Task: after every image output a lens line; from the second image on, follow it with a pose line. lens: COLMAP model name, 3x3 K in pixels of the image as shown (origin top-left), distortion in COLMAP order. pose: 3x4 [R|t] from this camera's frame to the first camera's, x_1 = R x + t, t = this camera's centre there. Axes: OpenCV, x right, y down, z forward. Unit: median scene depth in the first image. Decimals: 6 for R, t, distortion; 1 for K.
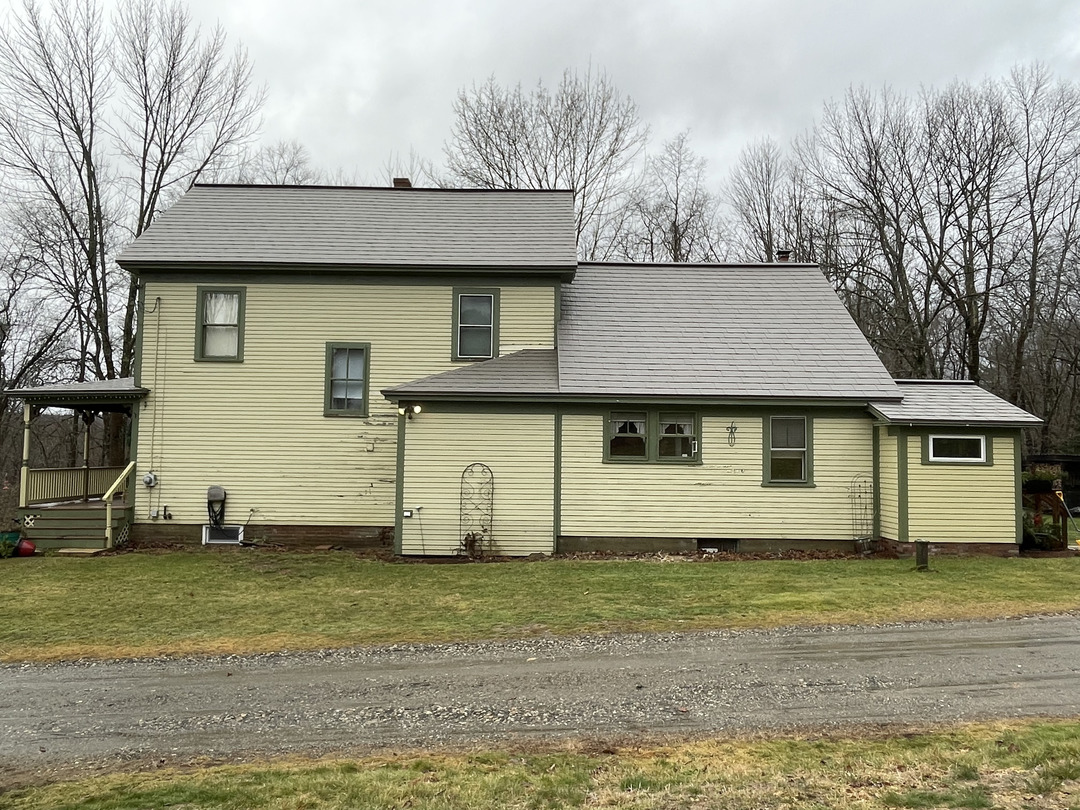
lens RADIAL K [[791.4, 0, 541.9], [0, 791.4, 401.8], [0, 0, 1]] dist [-0.001952, 0.017817]
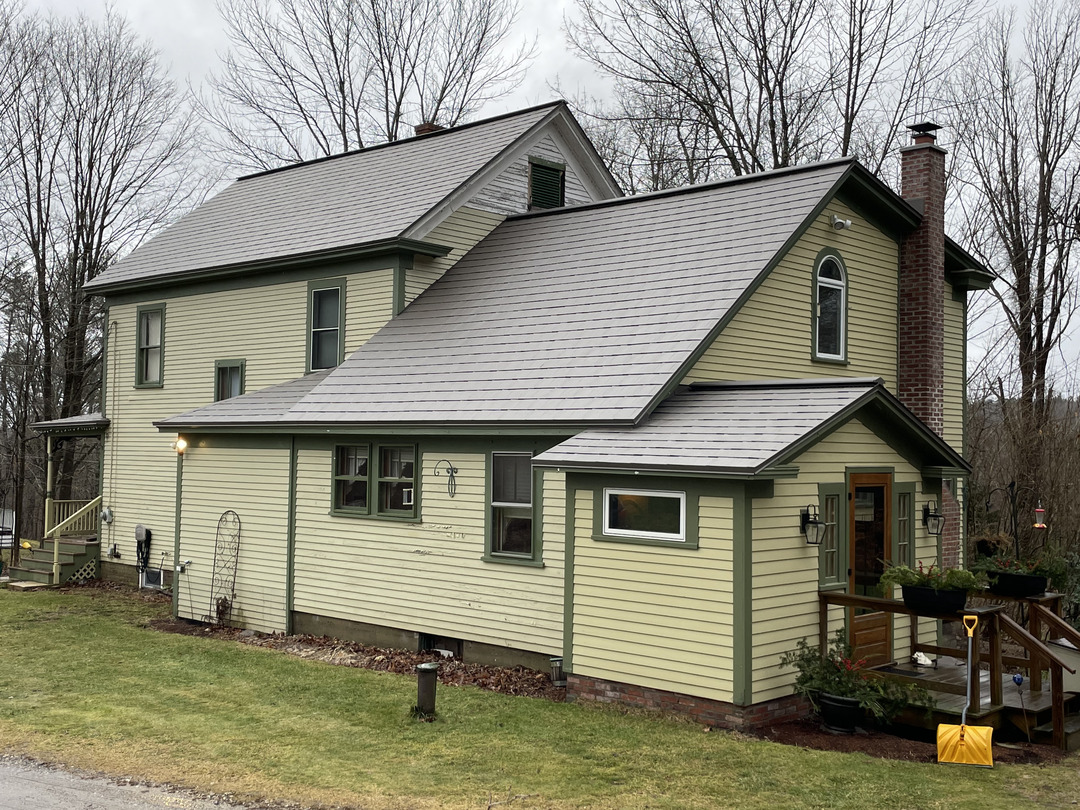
lens RADIAL K [[1203.7, 0, 536.3], [0, 1203.7, 408.4], [0, 0, 1]] dist [0.115225, 0.000000]
pose [[0.726513, -0.023299, -0.686757, 0.888837], [0.036403, 0.999327, 0.004607, -0.017943], [0.686188, -0.028347, 0.726872, 0.291399]]
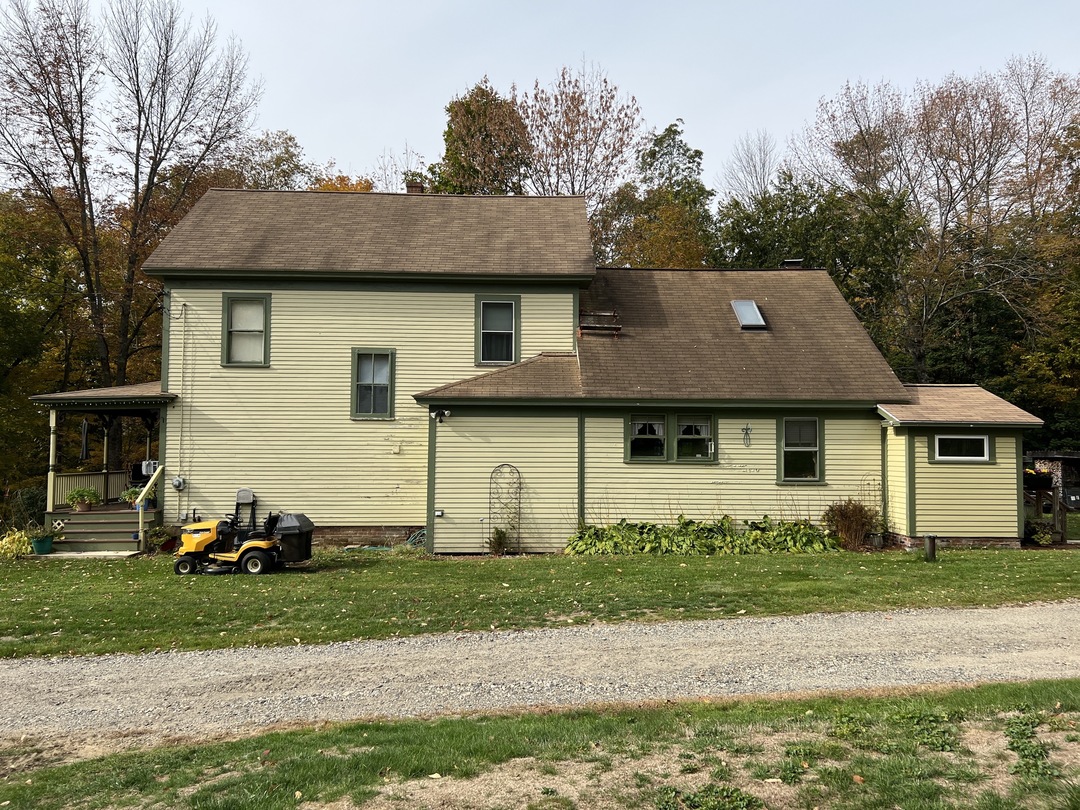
lens RADIAL K [[824.6, 0, 542.8], [0, 824.6, 403.6], [0, 0, 1]] dist [0.060564, -0.031191]
pose [[0.999636, -0.004971, 0.026535, -0.054649], [0.004806, 0.999969, 0.006267, -0.008561], [-0.026566, -0.006137, 0.999628, -0.084375]]
